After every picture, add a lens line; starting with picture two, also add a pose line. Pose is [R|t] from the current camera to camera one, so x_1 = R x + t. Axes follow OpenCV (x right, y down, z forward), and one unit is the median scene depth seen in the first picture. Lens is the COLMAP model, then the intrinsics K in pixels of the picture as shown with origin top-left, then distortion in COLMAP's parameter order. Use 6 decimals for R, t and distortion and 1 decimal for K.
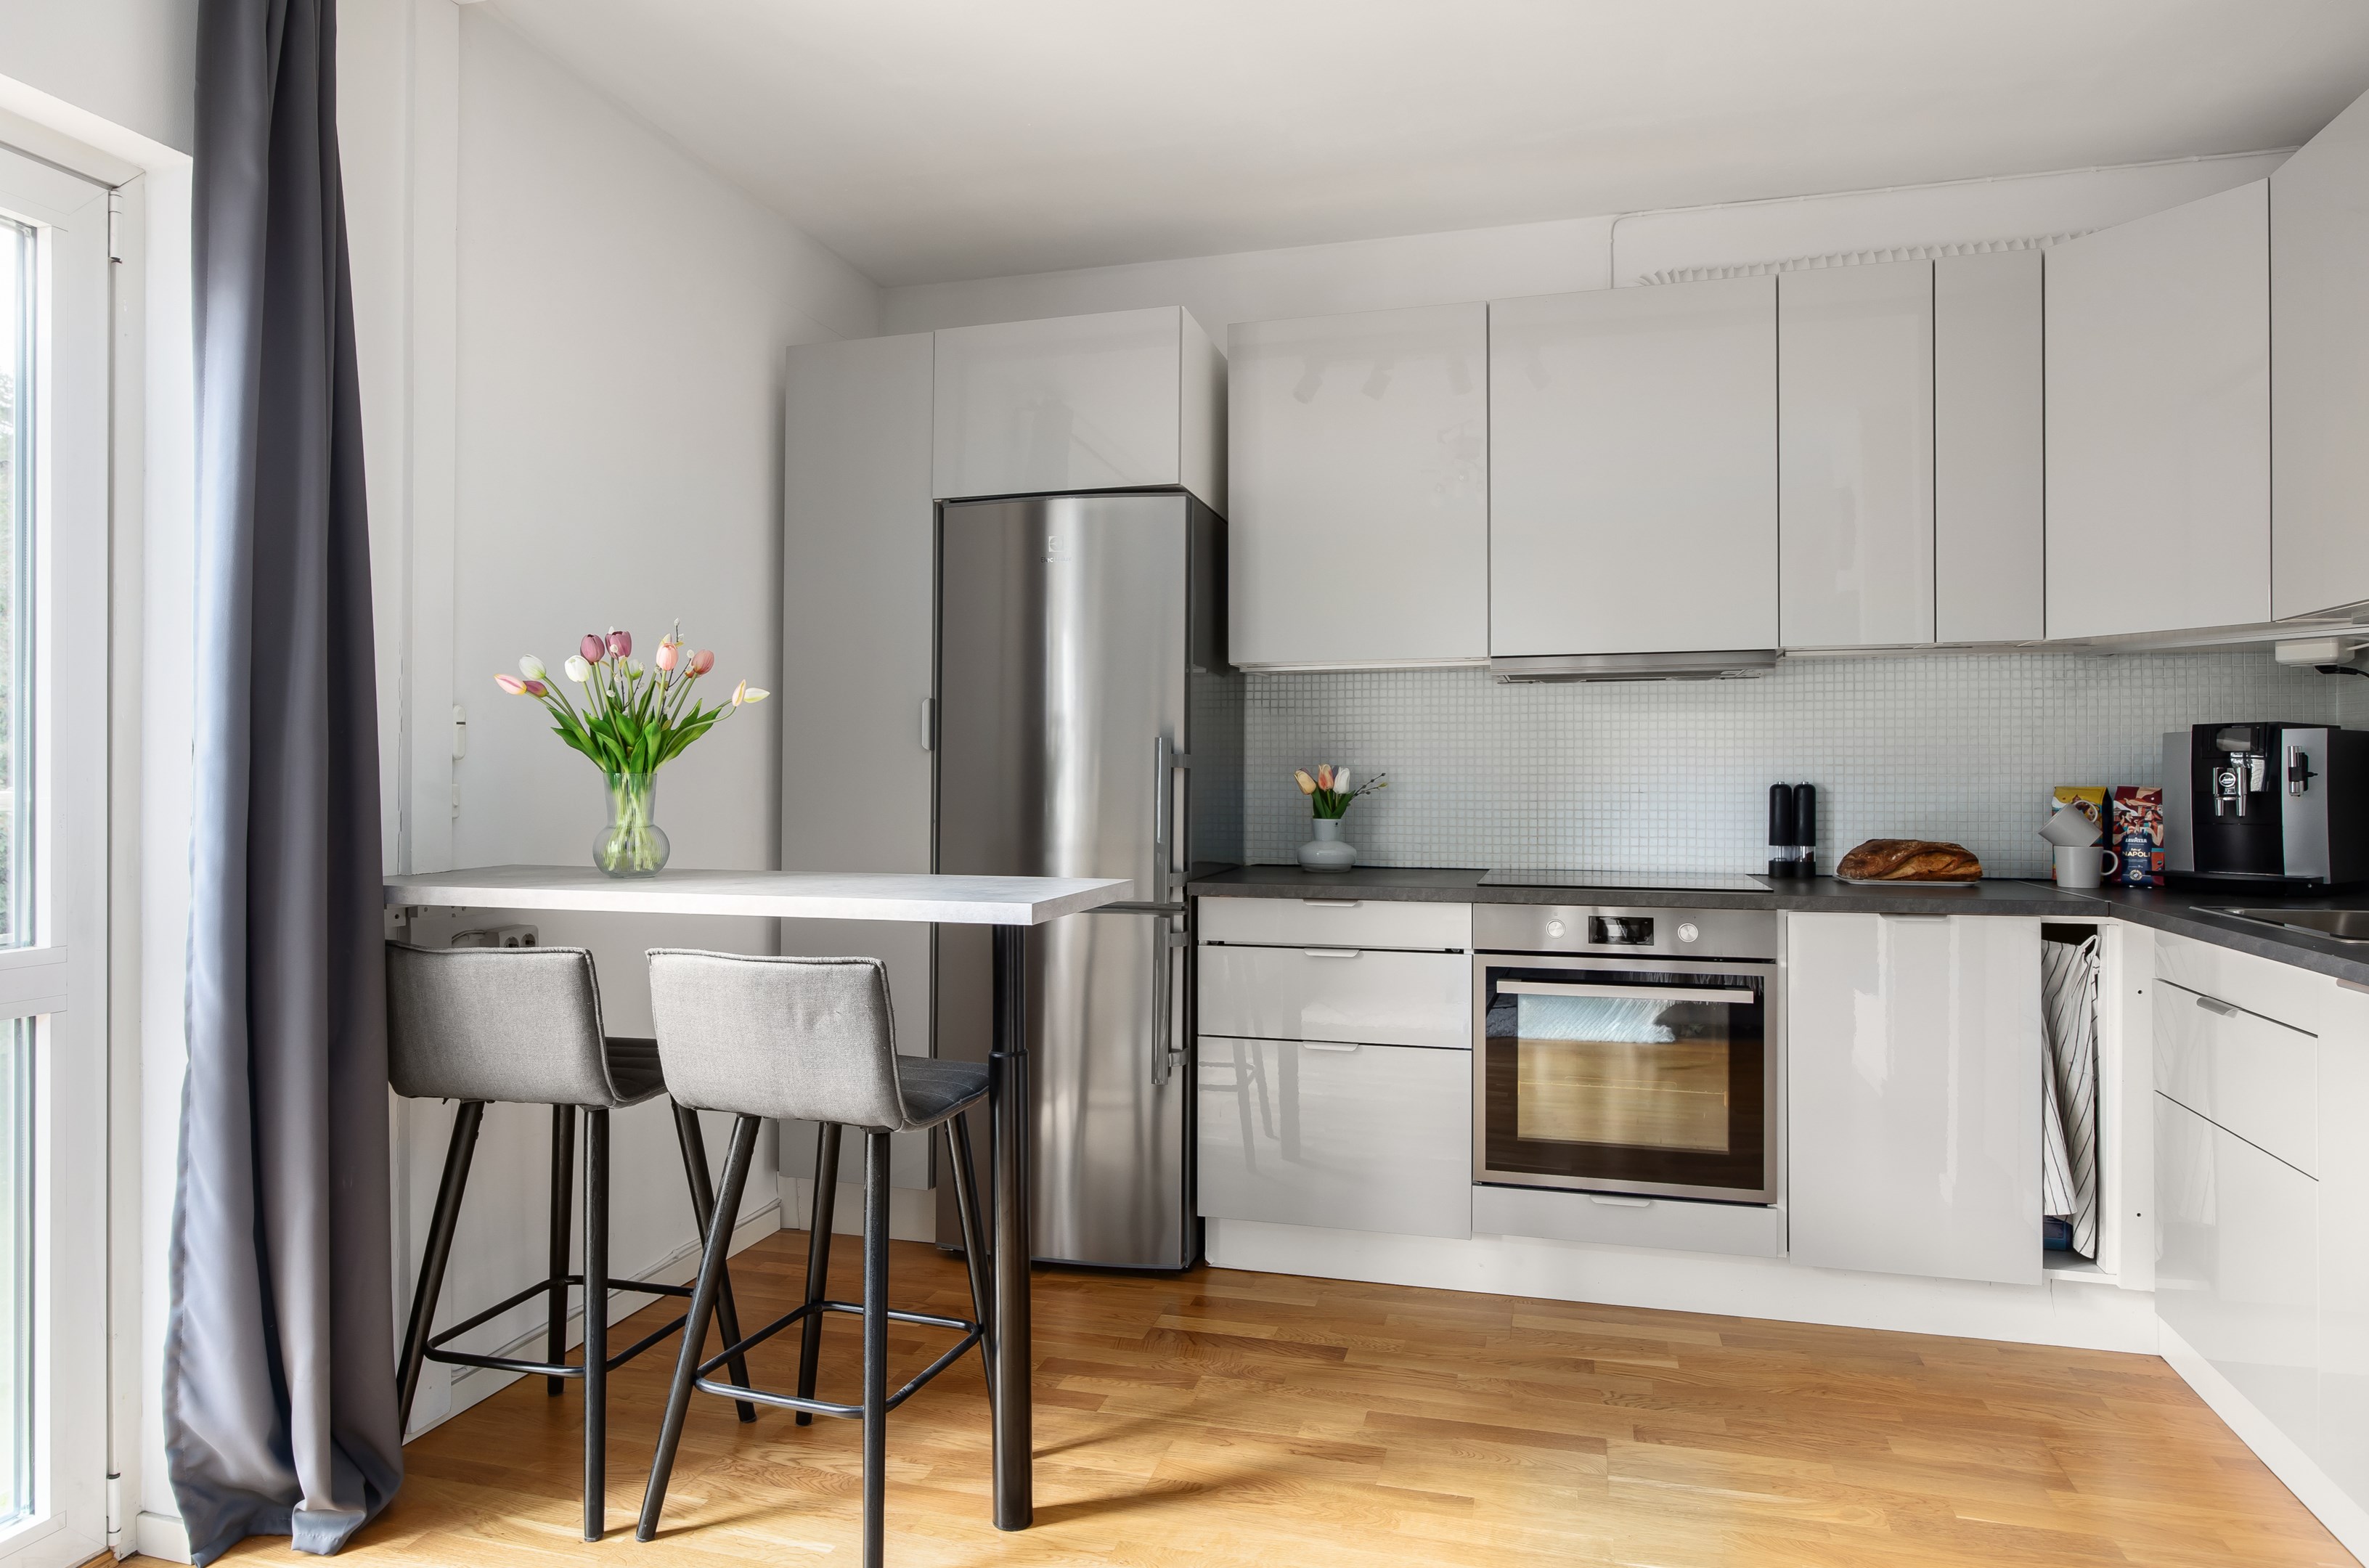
lens RADIAL K [[1425.9, 0, 1171.4], [0, 1425.9, 768.8], [0, 0, 1]] dist [-0.007553, 0.001157]
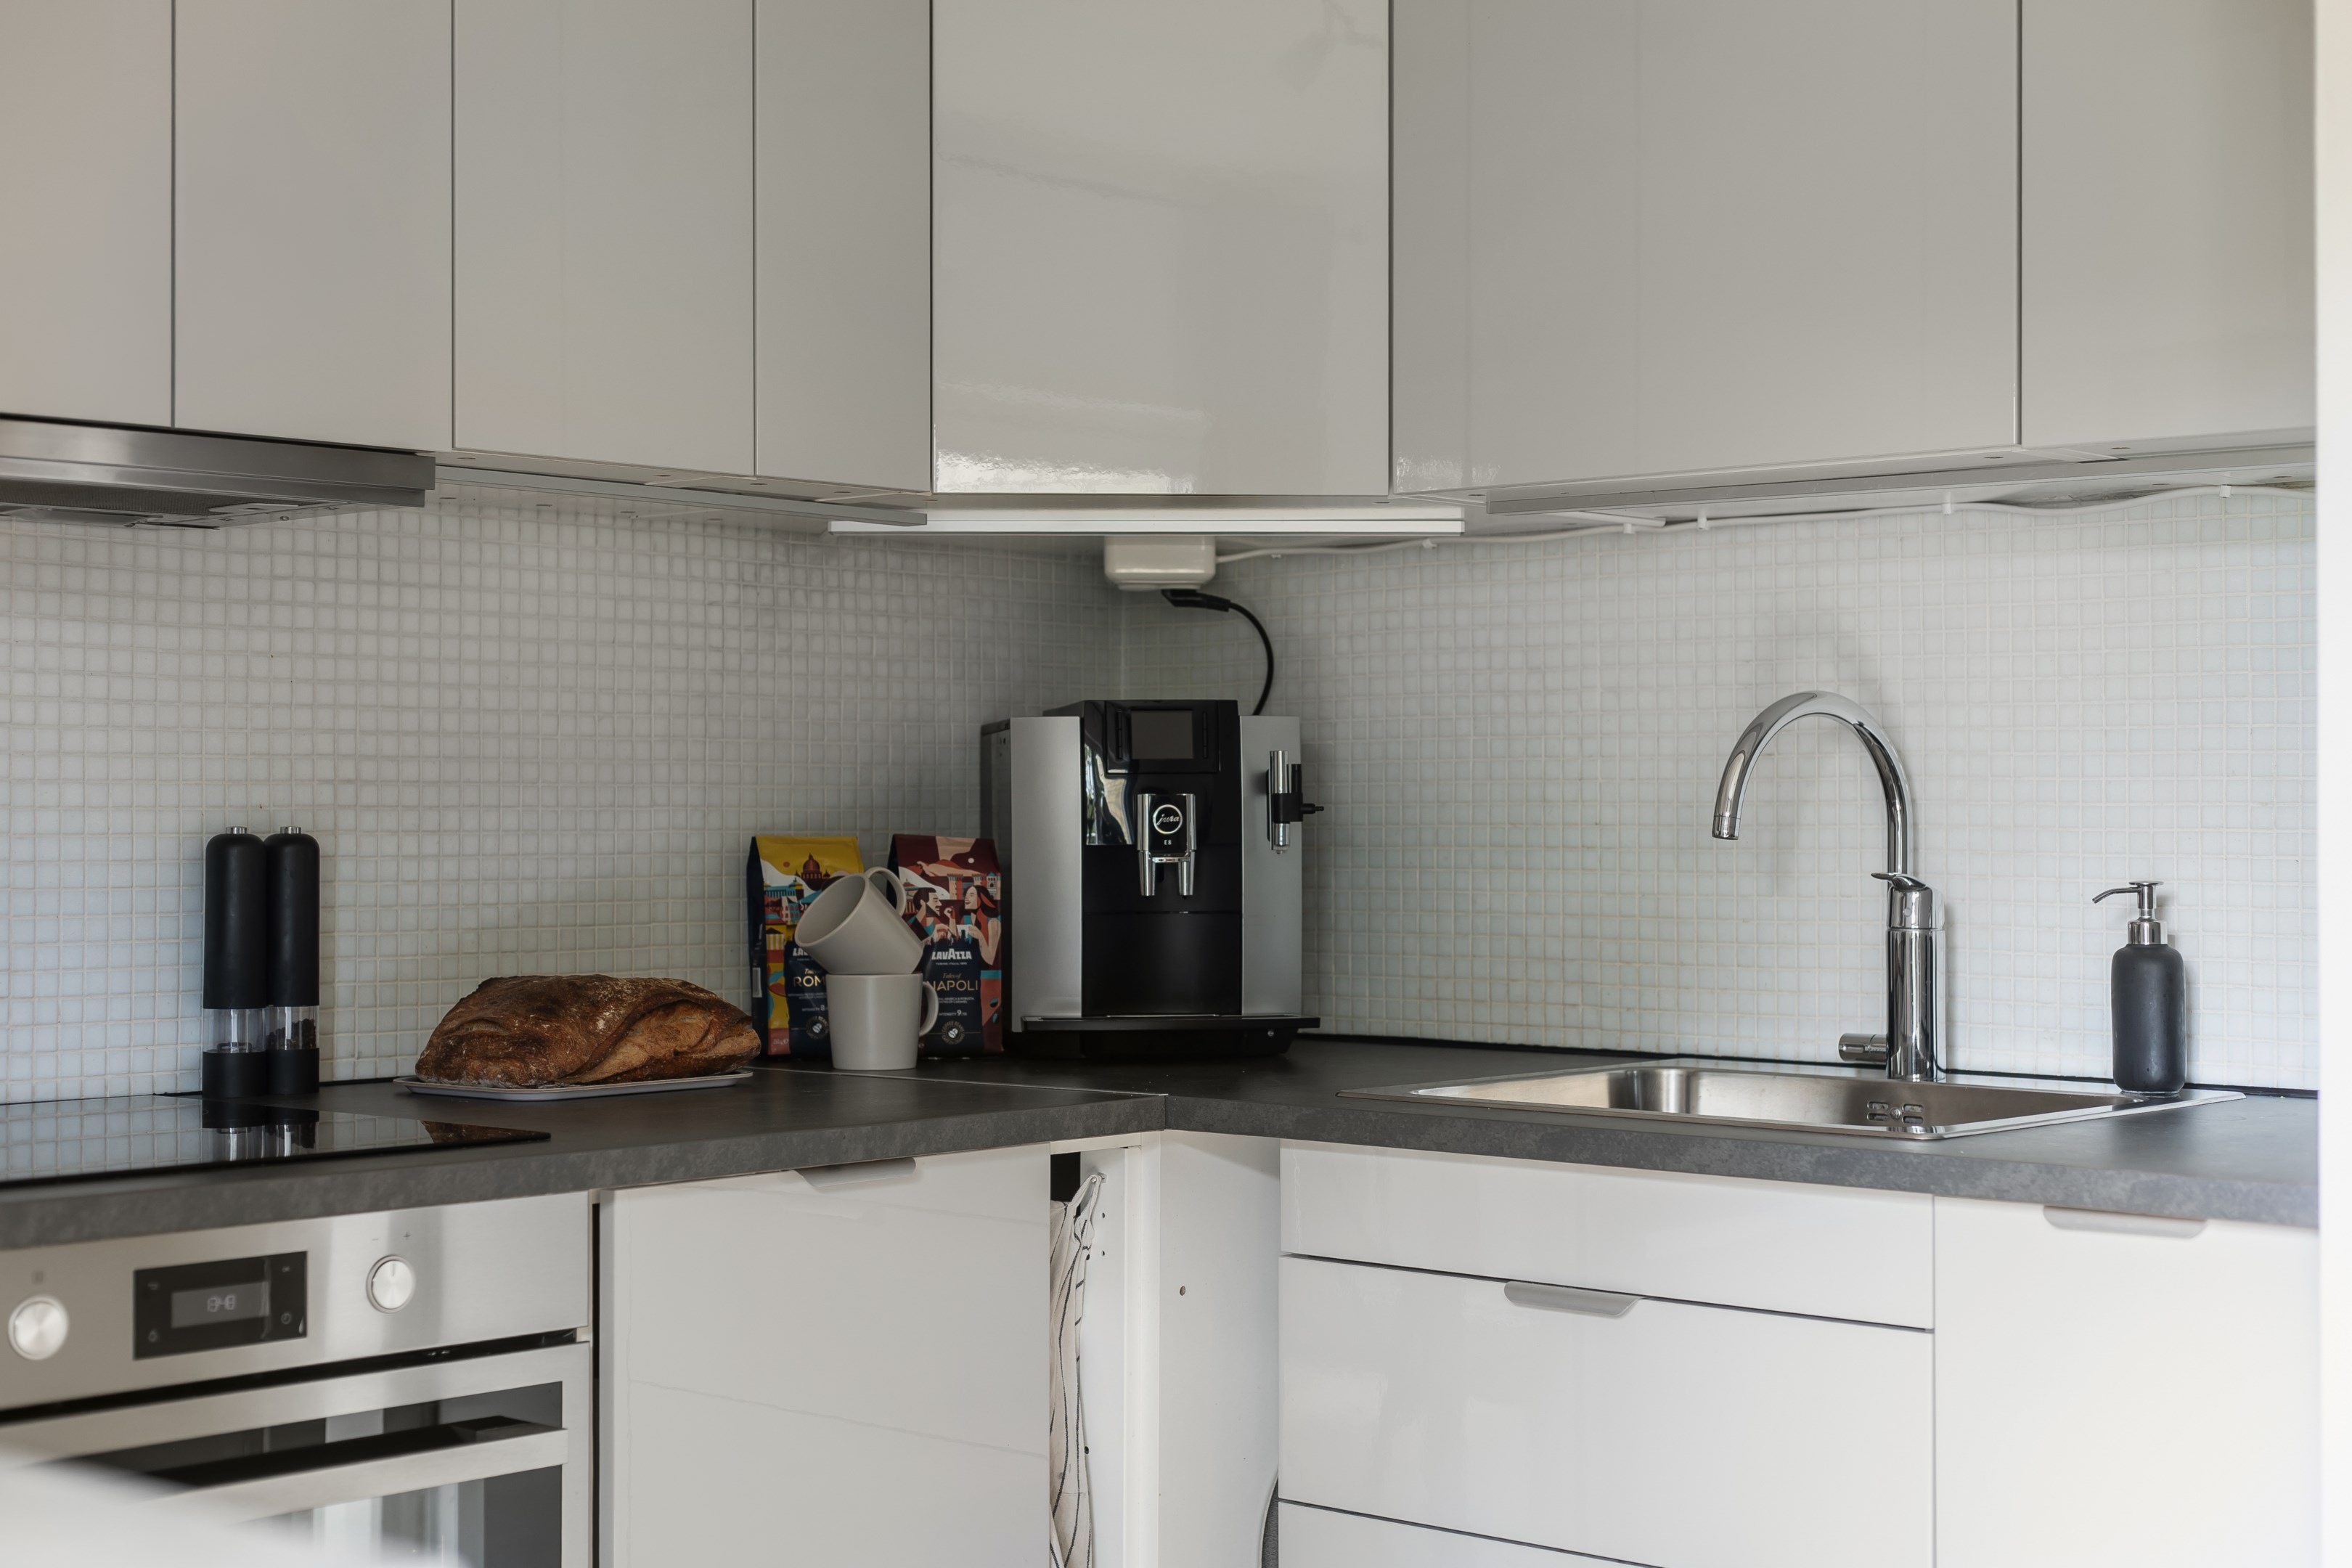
lens RADIAL K [[3416.2, 0, 1167.3], [0, 3416.2, 795.6], [0, 0, 1]] dist [0.018882, 0.000000]
pose [[0.436782, 0.004111, 0.899558, -0.258555], [-0.005653, 0.999982, -0.001825, 0.001666], [-0.899550, -0.004288, 0.436797, 0.461342]]
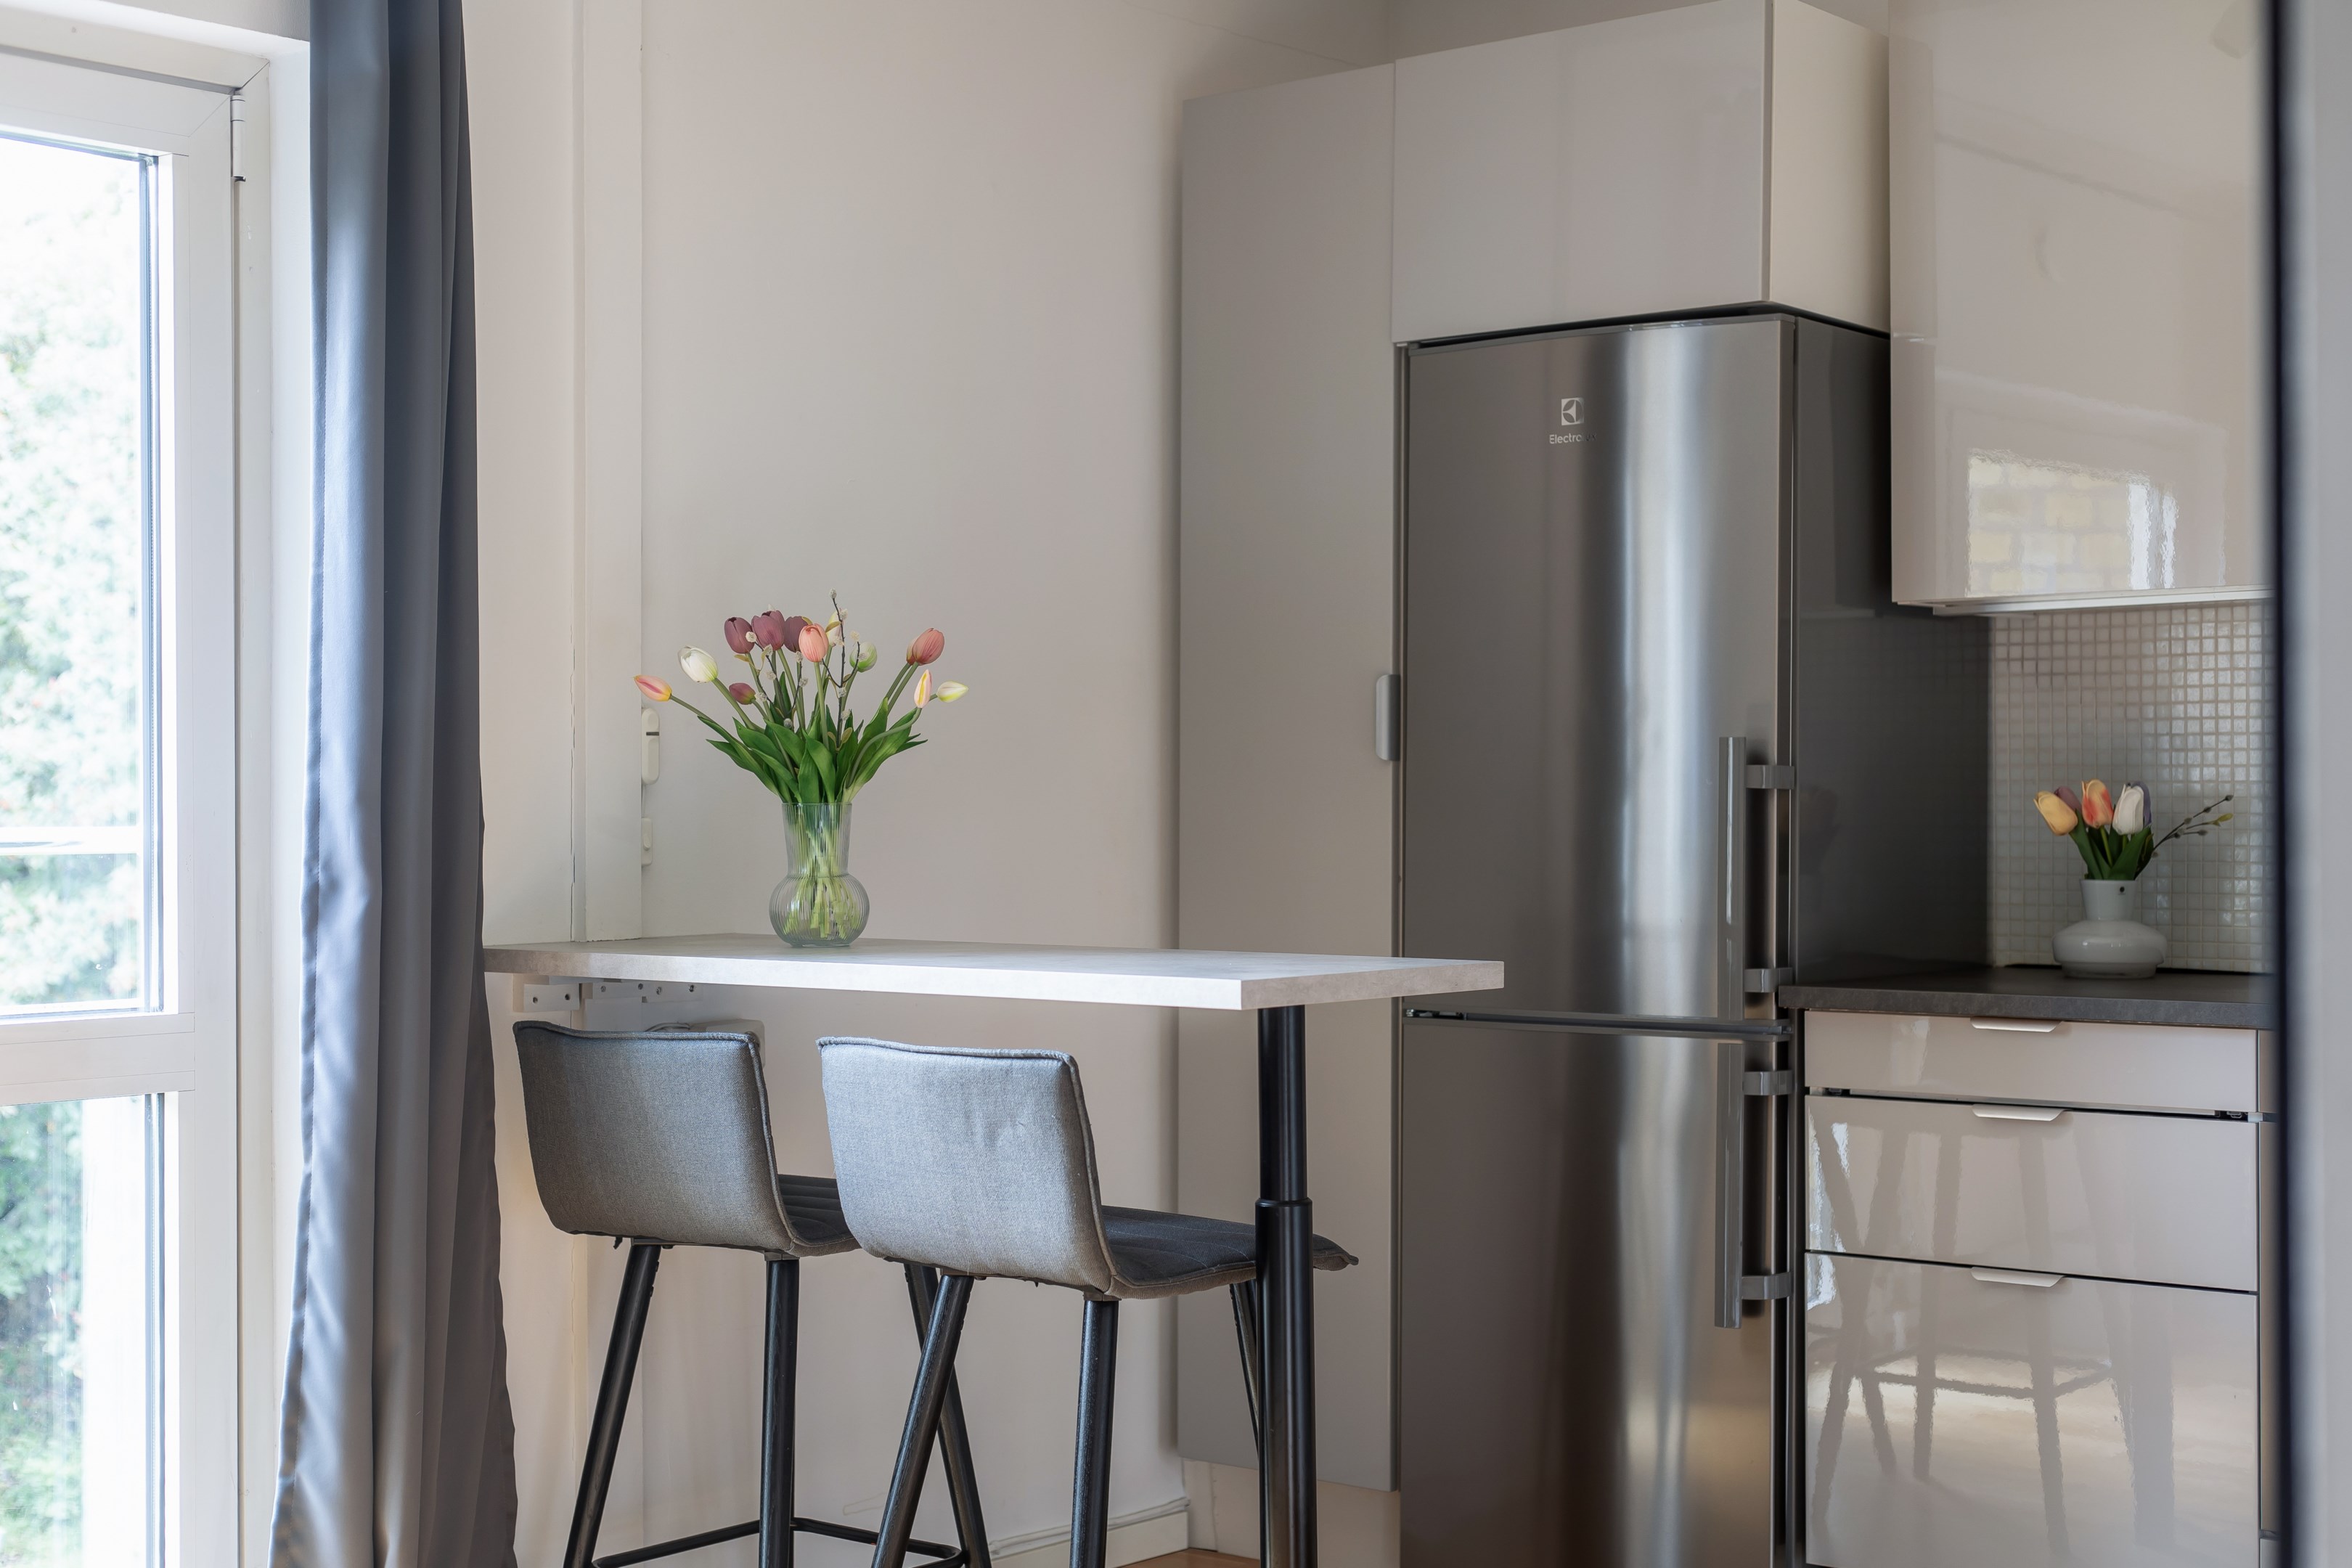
lens RADIAL K [[3416.2, 0, 1181.7], [0, 3416.2, 791.9], [0, 0, 1]] dist [0.018882, 0.000000]
pose [[0.913951, -0.003498, -0.405809, 0.363737], [0.005623, 0.999976, 0.004043, -0.006632], [0.405786, -0.005977, 0.913949, -0.385125]]
